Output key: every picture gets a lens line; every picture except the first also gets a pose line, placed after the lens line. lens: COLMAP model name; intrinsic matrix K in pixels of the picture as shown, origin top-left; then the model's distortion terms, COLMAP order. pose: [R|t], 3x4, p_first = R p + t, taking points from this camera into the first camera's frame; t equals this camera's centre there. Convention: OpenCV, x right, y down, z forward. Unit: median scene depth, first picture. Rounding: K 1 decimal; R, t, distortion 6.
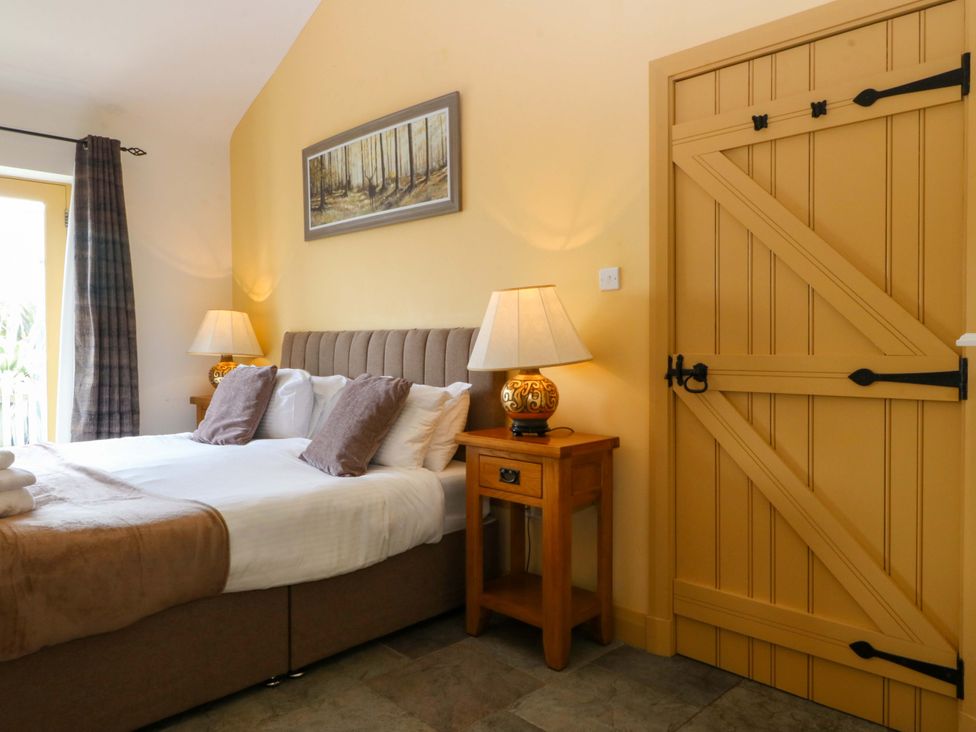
lens RADIAL K [[691.3, 0, 488.6], [0, 691.3, 353.5], [0, 0, 1]] dist [0.014349, -0.007359]
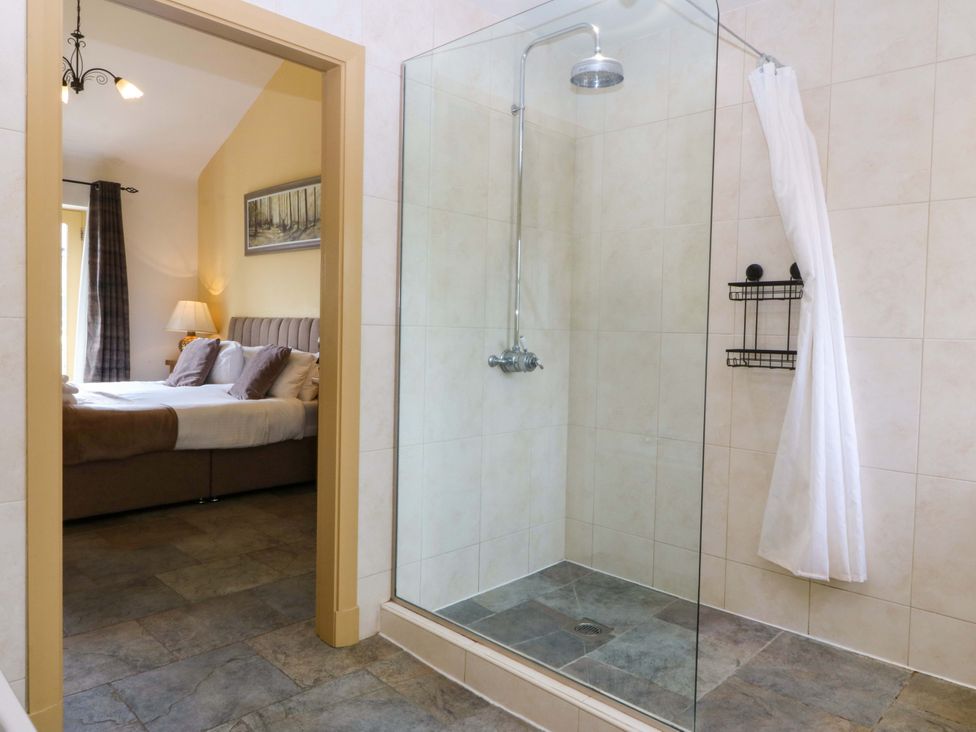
lens RADIAL K [[675.0, 0, 487.2], [0, 675.0, 352.8], [0, 0, 1]] dist [0.002828, -0.002116]
pose [[0.999322, 0.026764, 0.025297, 0.238883], [-0.027197, 0.999487, 0.016942, 0.006761], [-0.024831, -0.017619, 0.999536, -0.497912]]
